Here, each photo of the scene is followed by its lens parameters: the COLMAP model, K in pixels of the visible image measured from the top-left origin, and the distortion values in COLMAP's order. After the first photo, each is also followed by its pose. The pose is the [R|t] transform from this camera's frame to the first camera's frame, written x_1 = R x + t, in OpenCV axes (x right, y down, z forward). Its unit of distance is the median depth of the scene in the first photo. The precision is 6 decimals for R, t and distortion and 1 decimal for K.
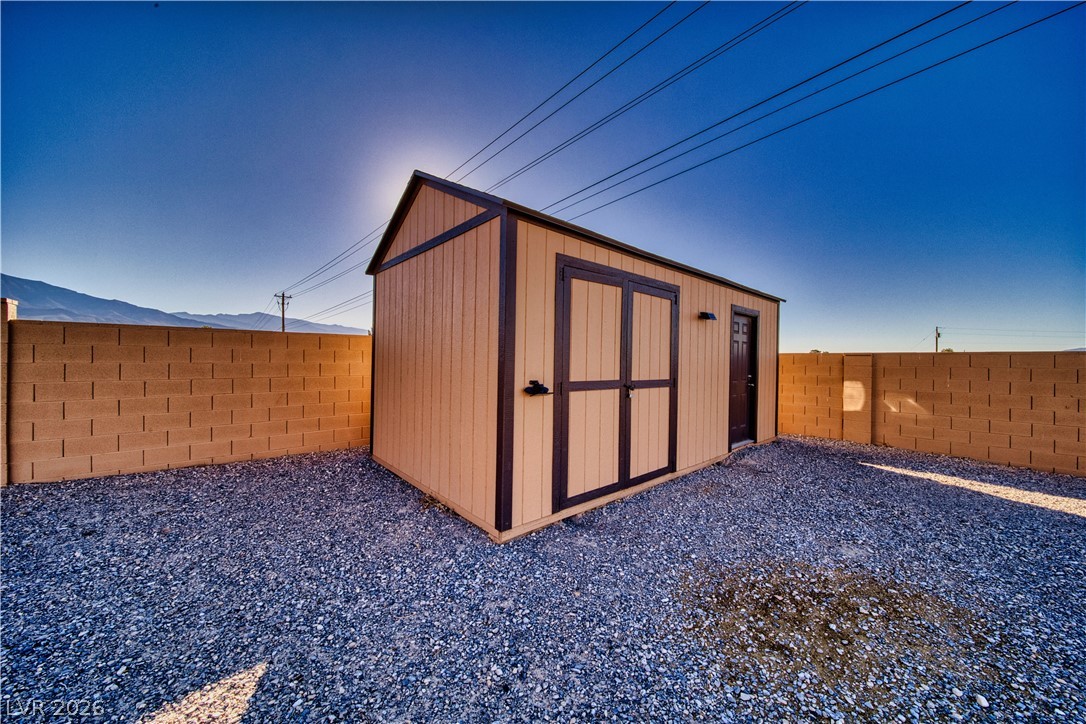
lens RADIAL K [[381.8, 0, 543.3], [0, 381.8, 362.5], [0, 0, 1]] dist [0.000175, 0.001250]
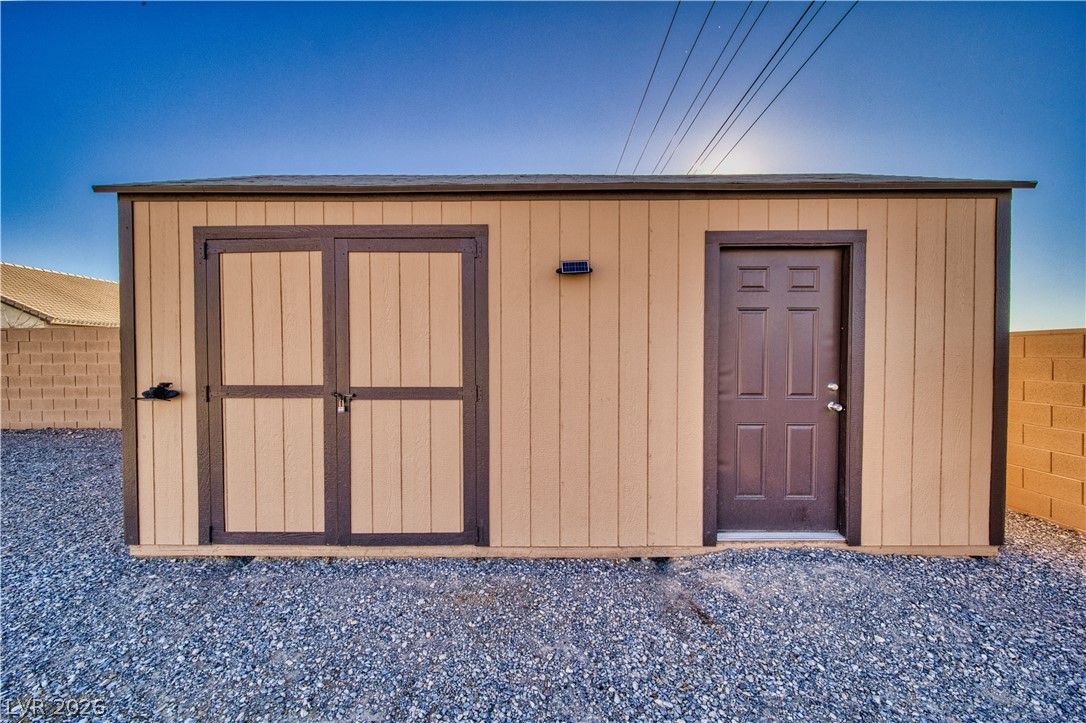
lens RADIAL K [[344.5, 0, 543.8], [0, 344.5, 363.2], [0, 0, 1]] dist [0.000036, -0.000126]
pose [[0.743788, -0.006556, -0.668383, 0.913817], [0.009693, 0.999953, 0.000978, 0.009239], [0.668345, -0.007206, 0.743817, 0.802899]]
